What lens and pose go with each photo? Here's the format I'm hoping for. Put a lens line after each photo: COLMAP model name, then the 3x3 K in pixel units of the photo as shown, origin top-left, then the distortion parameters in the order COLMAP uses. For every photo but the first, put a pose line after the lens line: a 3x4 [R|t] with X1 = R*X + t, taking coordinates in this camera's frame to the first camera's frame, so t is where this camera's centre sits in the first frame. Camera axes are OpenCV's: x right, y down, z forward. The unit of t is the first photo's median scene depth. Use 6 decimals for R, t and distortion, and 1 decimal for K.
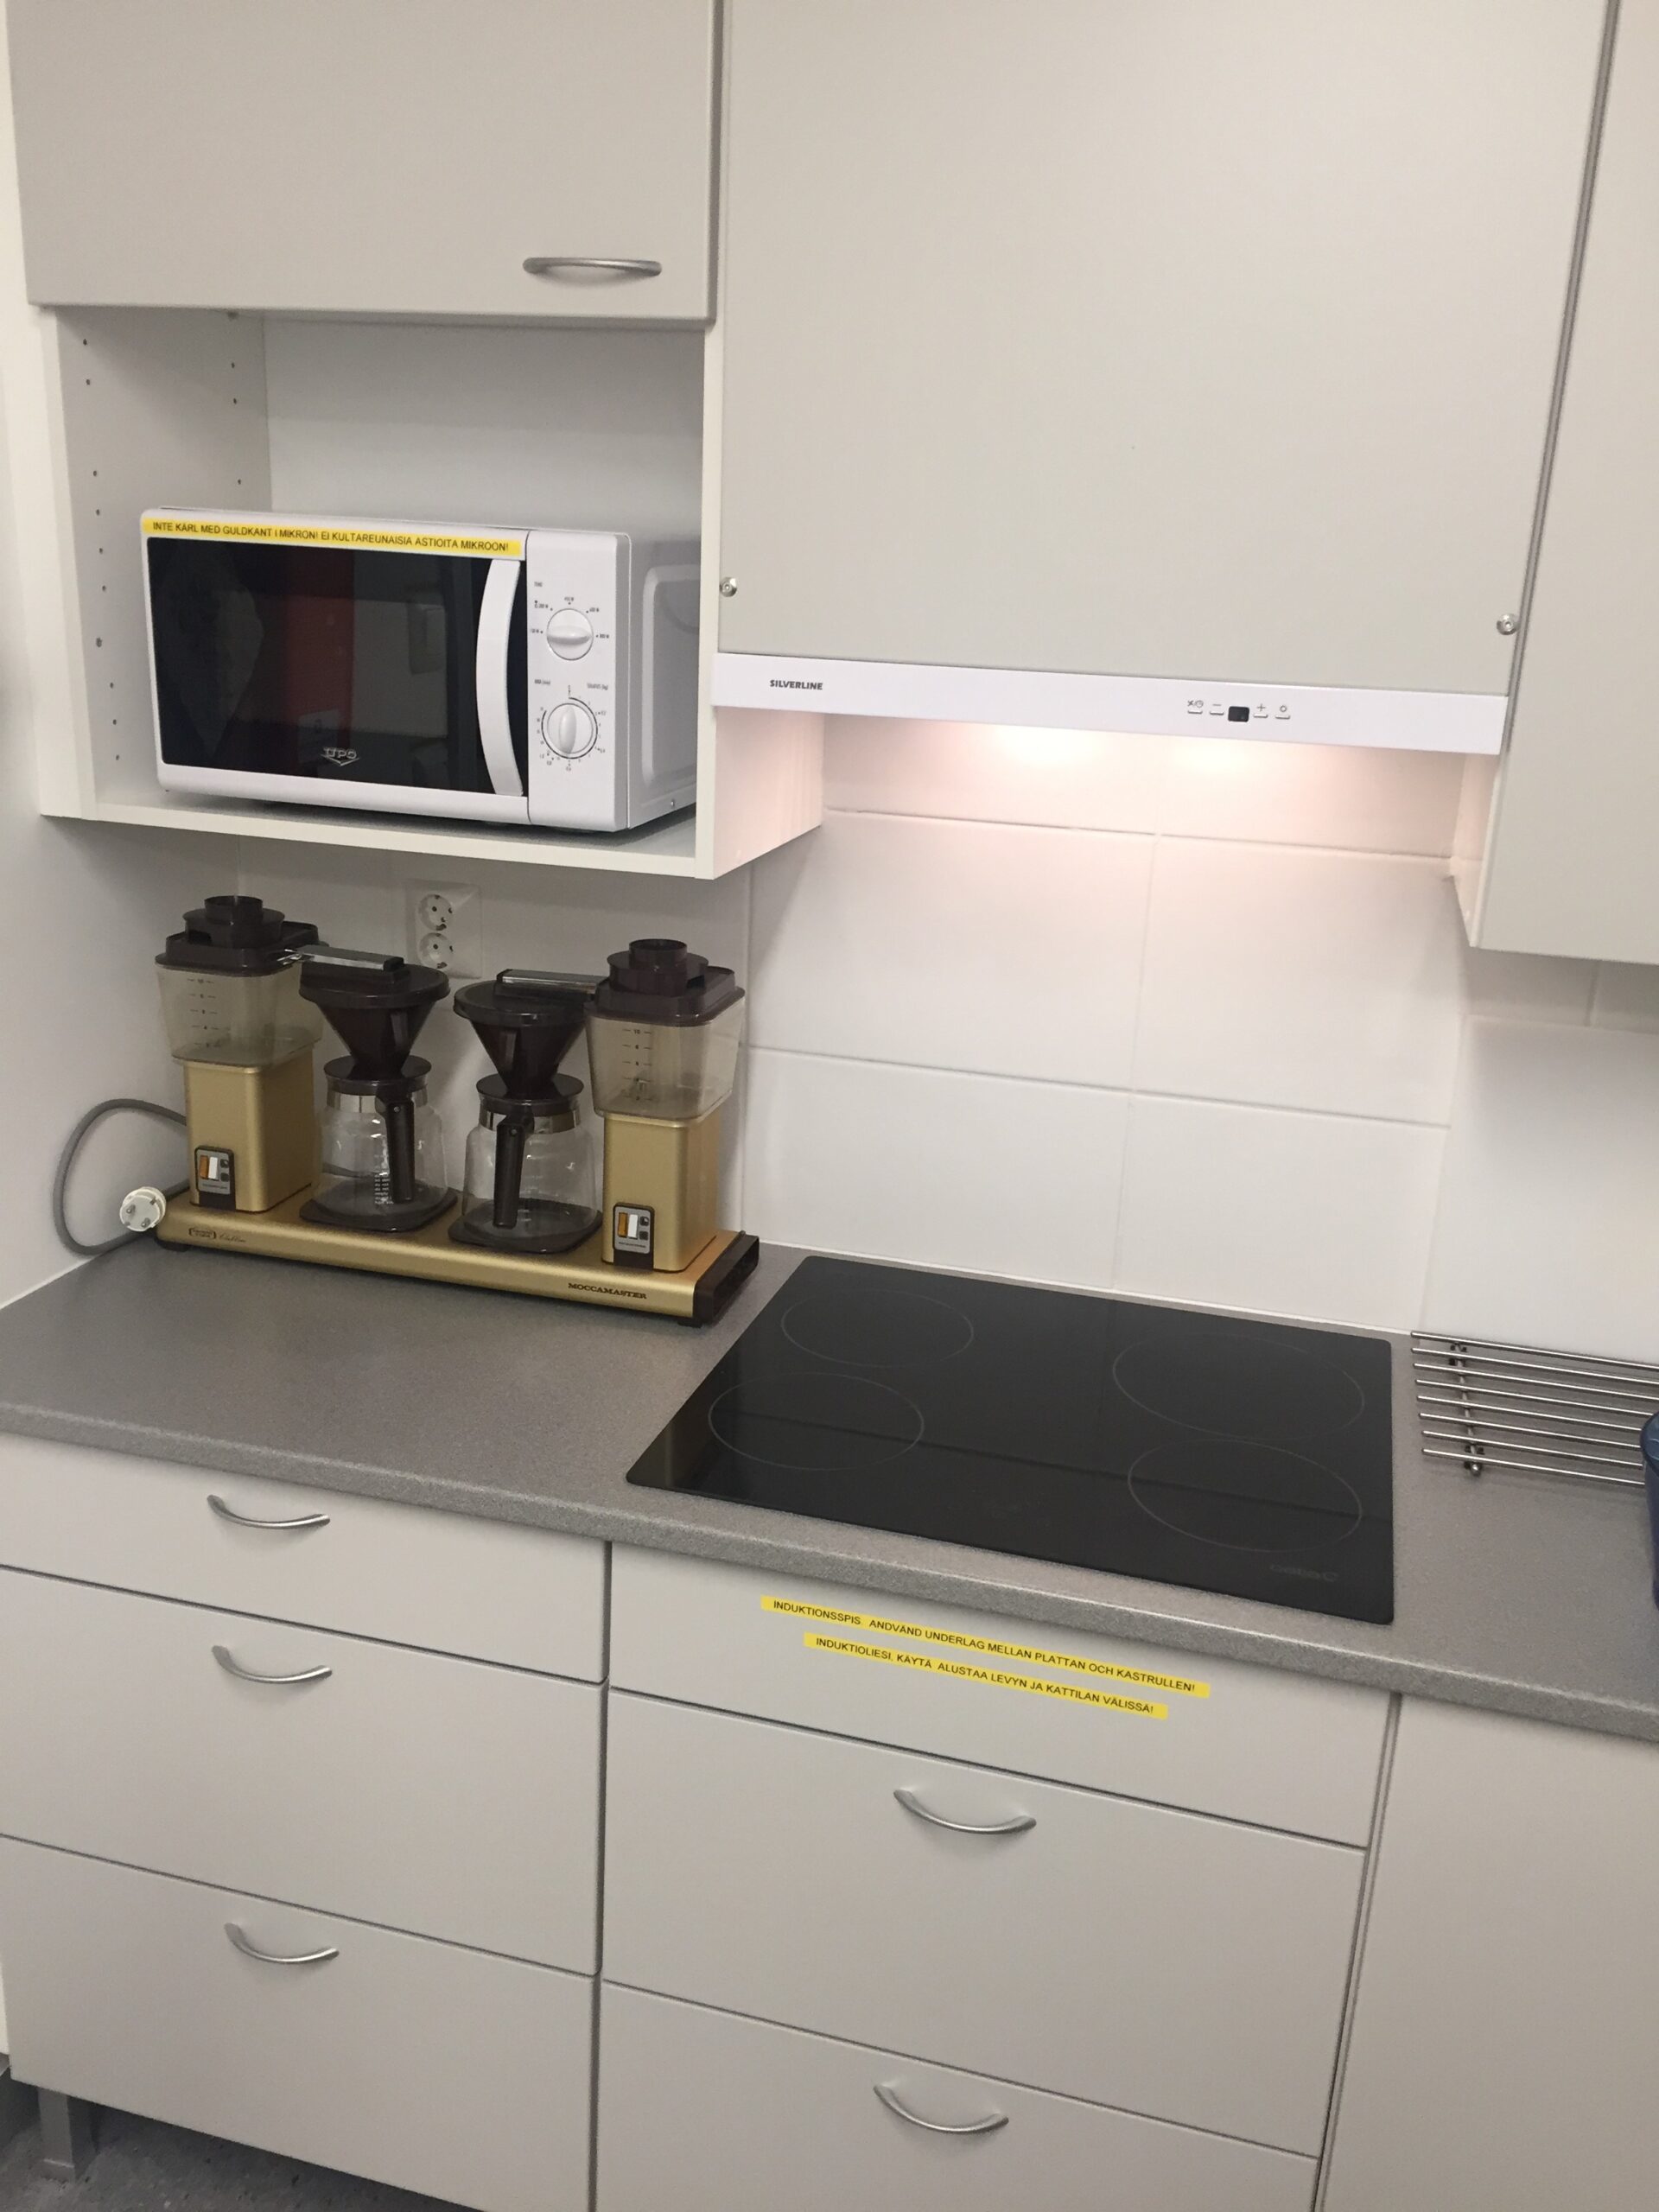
lens RADIAL K [[1916.2, 0, 829.5], [0, 1916.2, 1106.0], [0, 0, 1]] dist [0.065612, -0.070595]
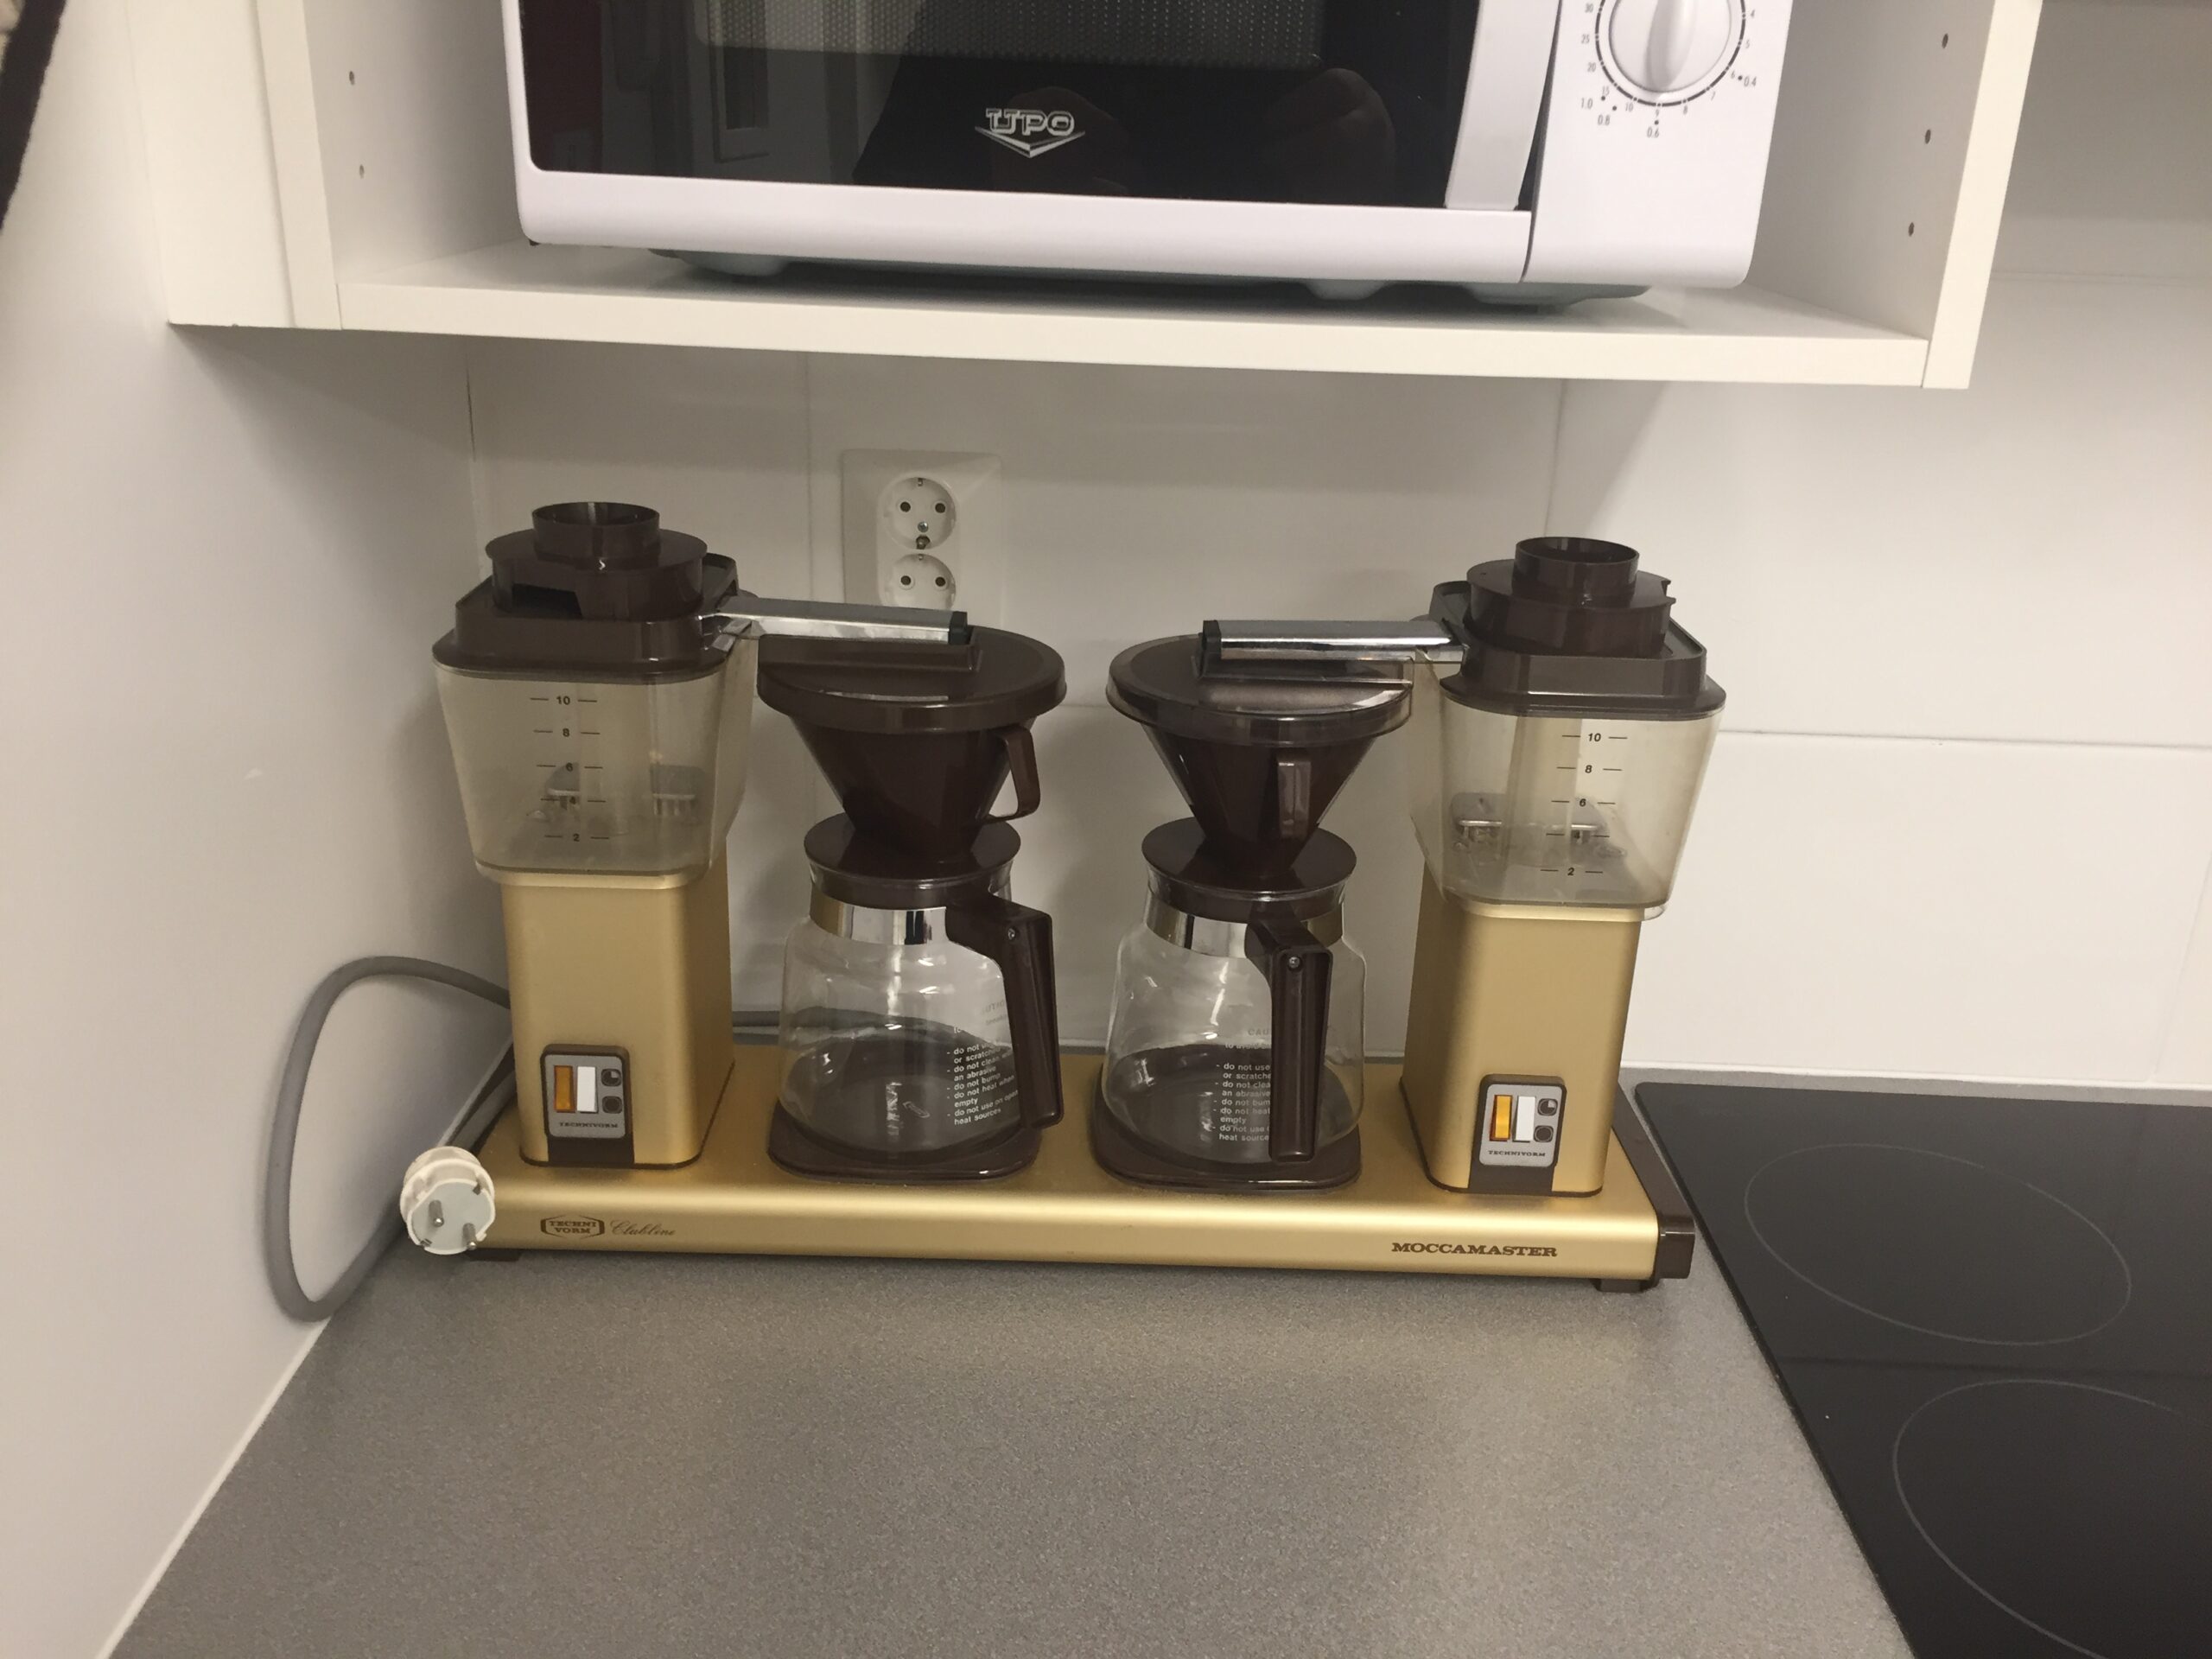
lens RADIAL K [[1916.2, 0, 1106.0], [0, 1916.2, 829.5], [0, 0, 1]] dist [0.065612, -0.070595]
pose [[0.965953, -0.100563, 0.238371, -0.307596], [0.081826, 0.992819, 0.087262, -0.062379], [-0.245435, -0.064786, 0.967246, 0.526449]]
